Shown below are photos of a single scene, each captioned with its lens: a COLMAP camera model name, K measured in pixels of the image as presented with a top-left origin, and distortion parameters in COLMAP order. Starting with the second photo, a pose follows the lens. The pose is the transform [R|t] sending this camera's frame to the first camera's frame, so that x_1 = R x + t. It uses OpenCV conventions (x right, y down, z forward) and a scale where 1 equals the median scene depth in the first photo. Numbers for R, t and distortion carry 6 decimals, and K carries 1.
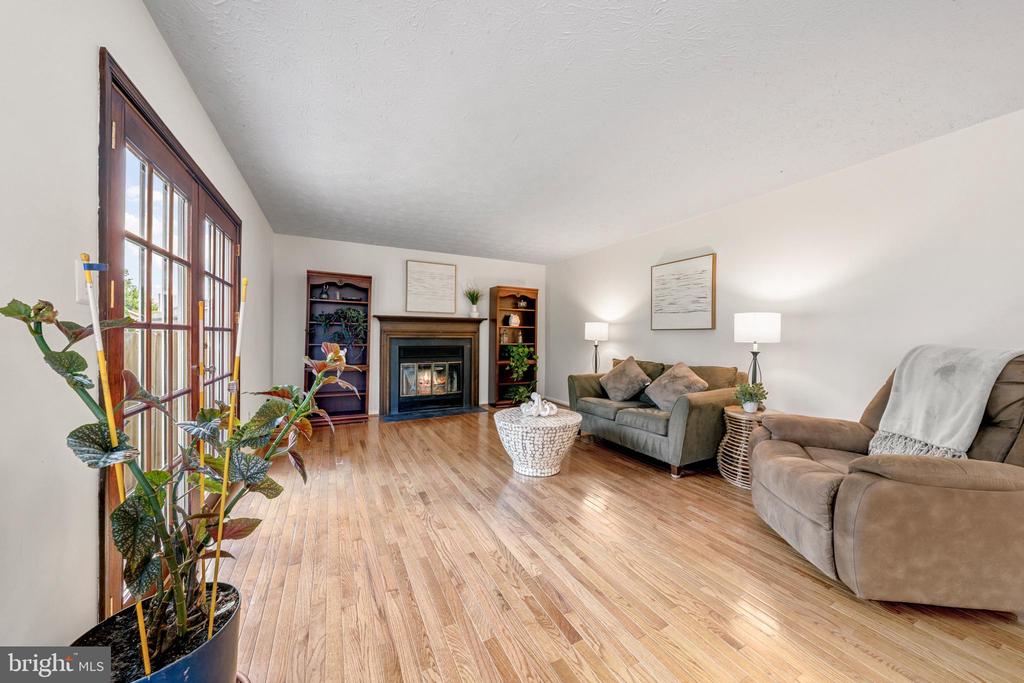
lens RADIAL K [[354.0, 0, 514.7], [0, 354.0, 335.9], [0, 0, 1]] dist [0.000948, 0.000038]
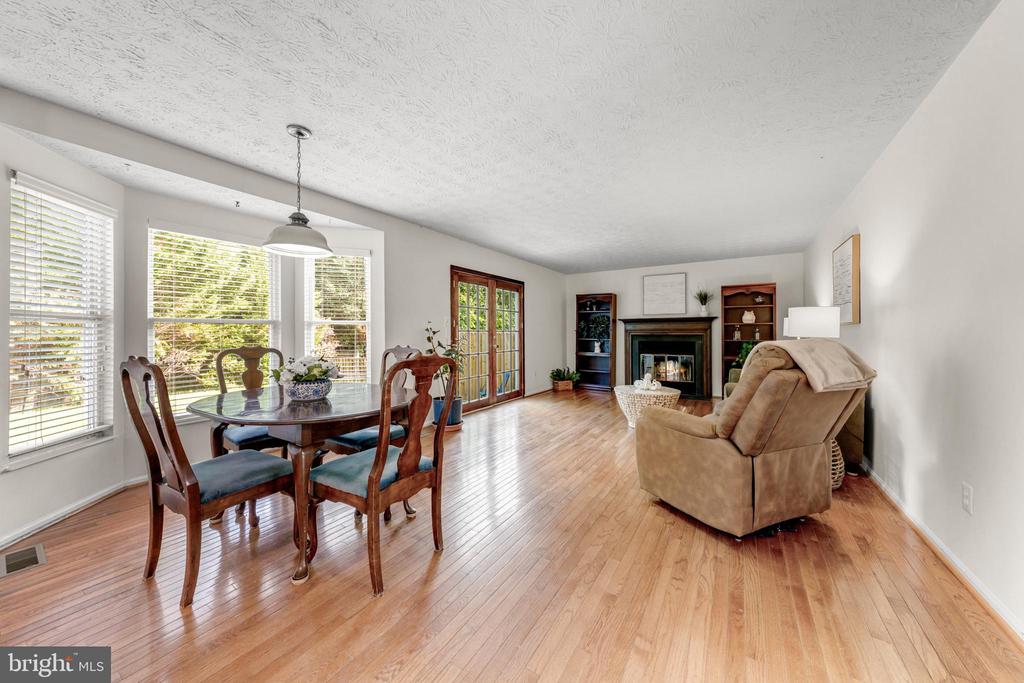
lens RADIAL K [[354.0, 0, 511.1], [0, 354.0, 329.4], [0, 0, 1]] dist [0.000948, 0.000038]
pose [[0.507164, -0.017719, -0.861668, 0.584738], [0.006217, 0.999838, -0.016901, 0.004587], [0.861827, 0.003214, 0.507192, -0.103734]]
